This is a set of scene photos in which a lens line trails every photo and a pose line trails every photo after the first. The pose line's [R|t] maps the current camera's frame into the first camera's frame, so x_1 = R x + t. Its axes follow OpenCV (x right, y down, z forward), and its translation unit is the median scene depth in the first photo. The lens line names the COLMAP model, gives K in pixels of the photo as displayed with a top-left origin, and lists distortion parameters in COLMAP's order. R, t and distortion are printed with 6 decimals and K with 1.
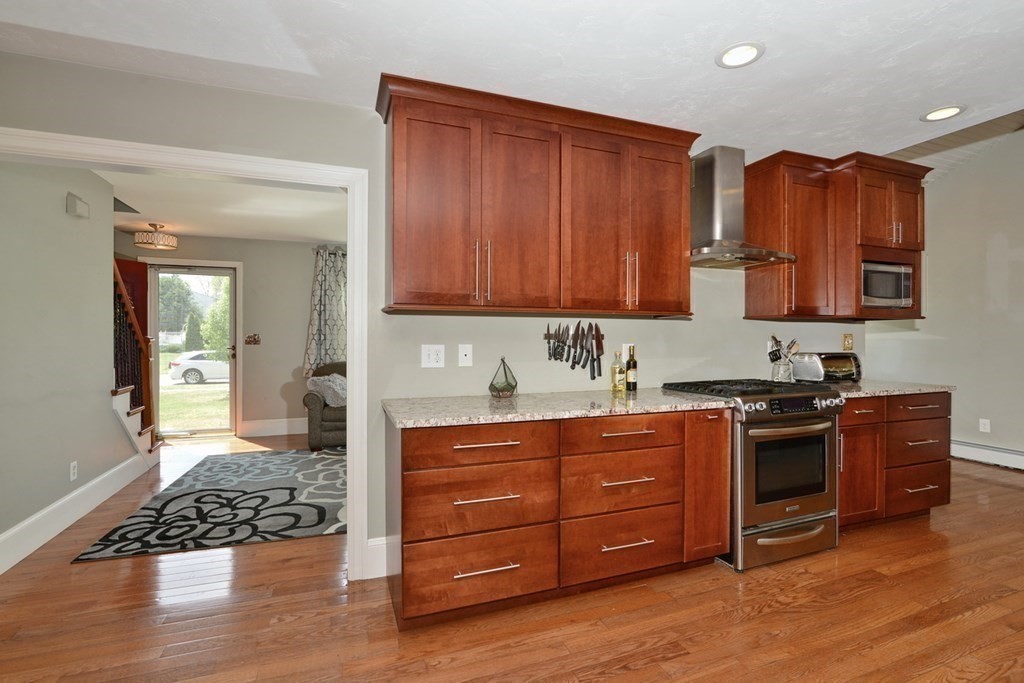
lens RADIAL K [[469.0, 0, 516.2], [0, 469.0, 342.8], [0, 0, 1]] dist [-0.019633, 0.001546]
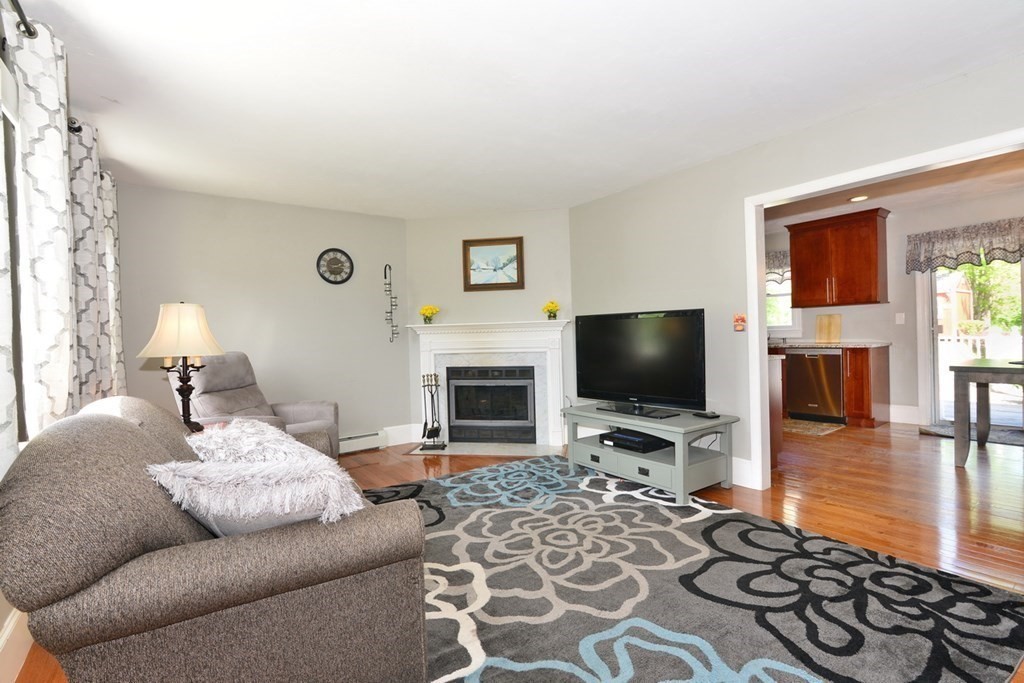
lens RADIAL K [[469.0, 0, 517.5], [0, 469.0, 343.9], [0, 0, 1]] dist [-0.019633, 0.001546]
pose [[-0.263990, -0.011079, 0.964462, -1.150575], [0.038873, 0.998999, 0.022116, 0.012676], [-0.963742, 0.043330, -0.263295, 1.589838]]
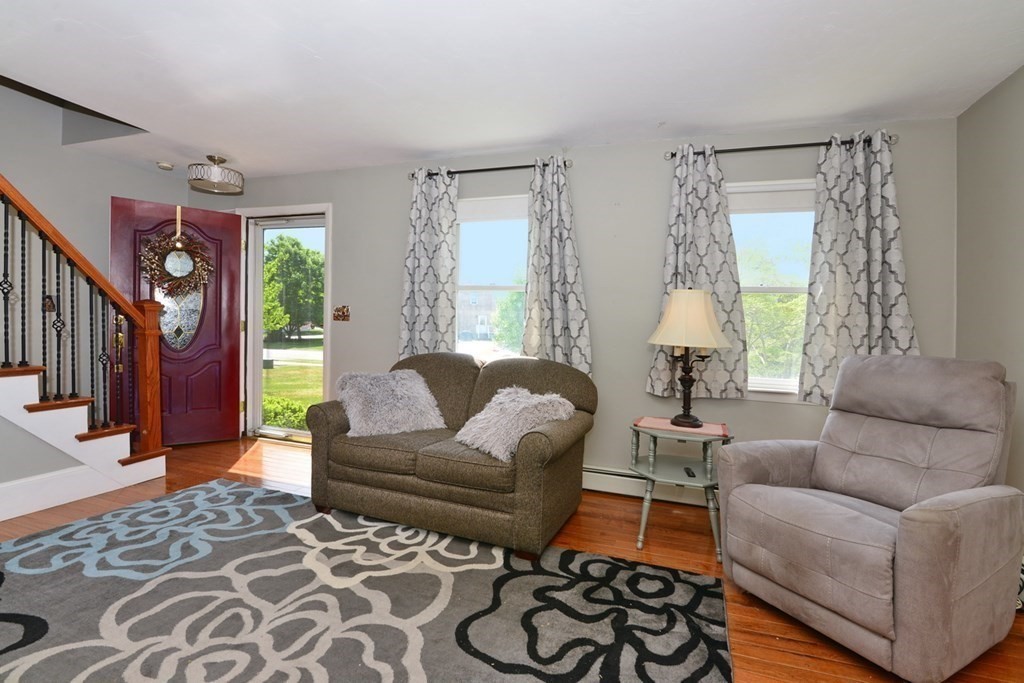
lens RADIAL K [[469.0, 0, 516.0], [0, 469.0, 332.9], [0, 0, 1]] dist [-0.019633, 0.001546]
pose [[0.772512, 0.025734, -0.634479, 0.134053], [-0.041509, 0.999088, -0.010017, 0.029717], [0.633642, 0.034074, 0.772875, 1.133640]]
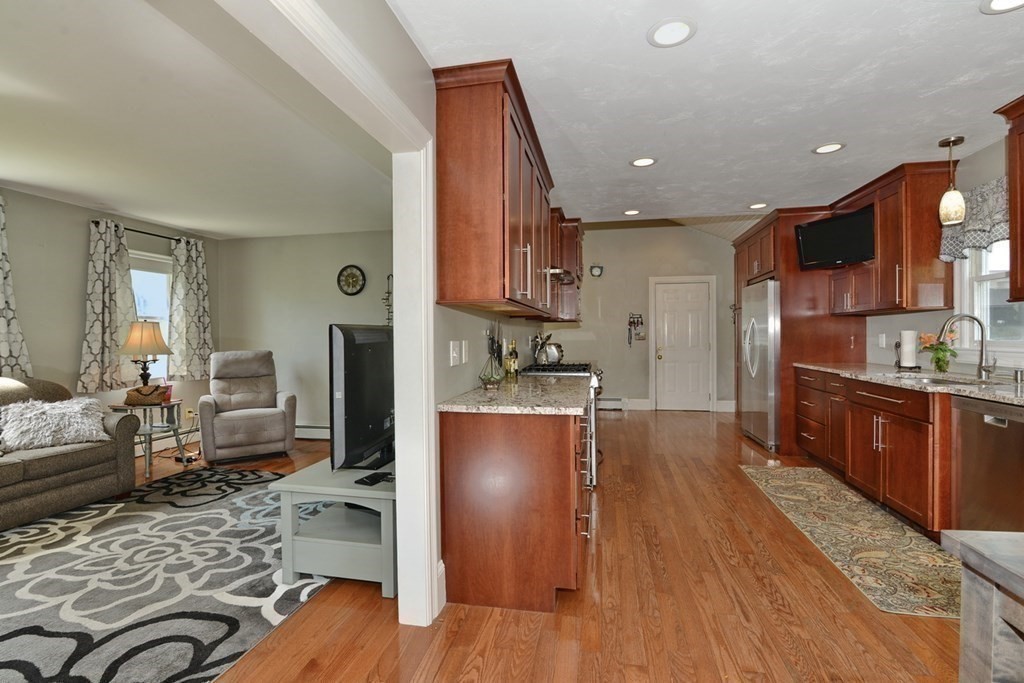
lens RADIAL K [[469.0, 0, 514.0], [0, 469.0, 339.6], [0, 0, 1]] dist [-0.019633, 0.001546]
pose [[0.526604, -0.016743, 0.849946, -0.740727], [0.018611, 0.999793, 0.008164, -0.004269], [-0.849907, 0.011519, 0.526806, 0.321629]]
